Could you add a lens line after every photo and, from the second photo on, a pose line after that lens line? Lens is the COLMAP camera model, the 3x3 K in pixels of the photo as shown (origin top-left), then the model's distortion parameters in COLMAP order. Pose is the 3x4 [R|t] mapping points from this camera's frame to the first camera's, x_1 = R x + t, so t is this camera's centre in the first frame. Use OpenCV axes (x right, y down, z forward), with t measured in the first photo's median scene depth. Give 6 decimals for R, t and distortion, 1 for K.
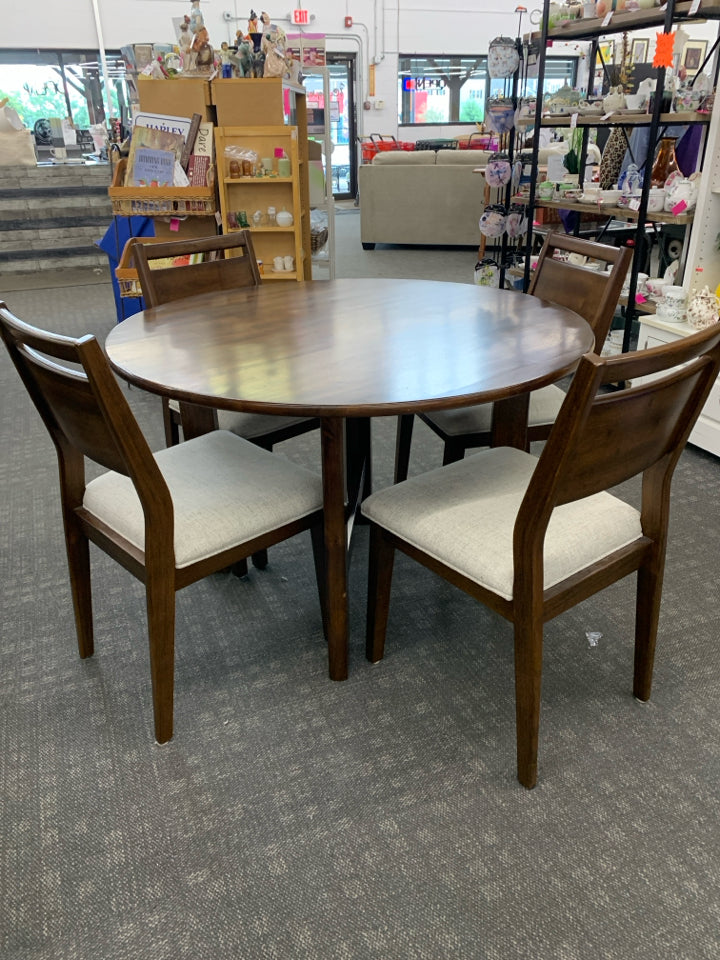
lens RADIAL K [[726.8, 0, 360.0], [0, 726.8, 480.0], [0, 0, 1]] dist [0.014326, 0.000426]
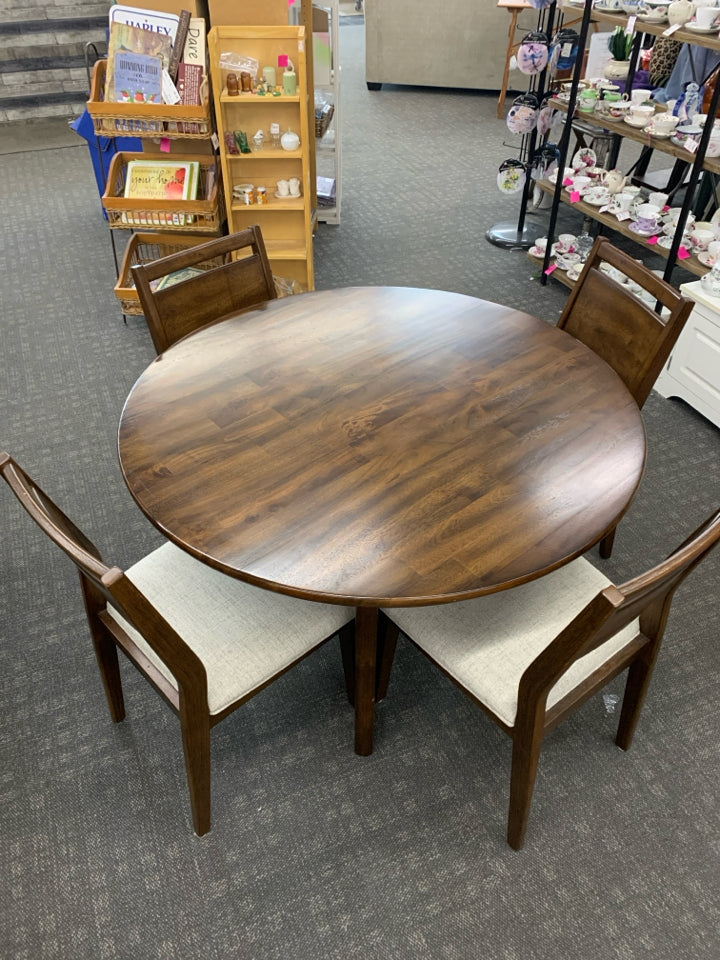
lens RADIAL K [[723.8, 0, 356.7], [0, 723.8, 479.4], [0, 0, 1]] dist [0.011326, -0.001459]
pose [[0.999945, 0.008517, 0.006200, -0.033341], [-0.009804, 0.967740, 0.251760, -0.244502], [-0.003855, -0.251807, 0.967770, 0.063618]]
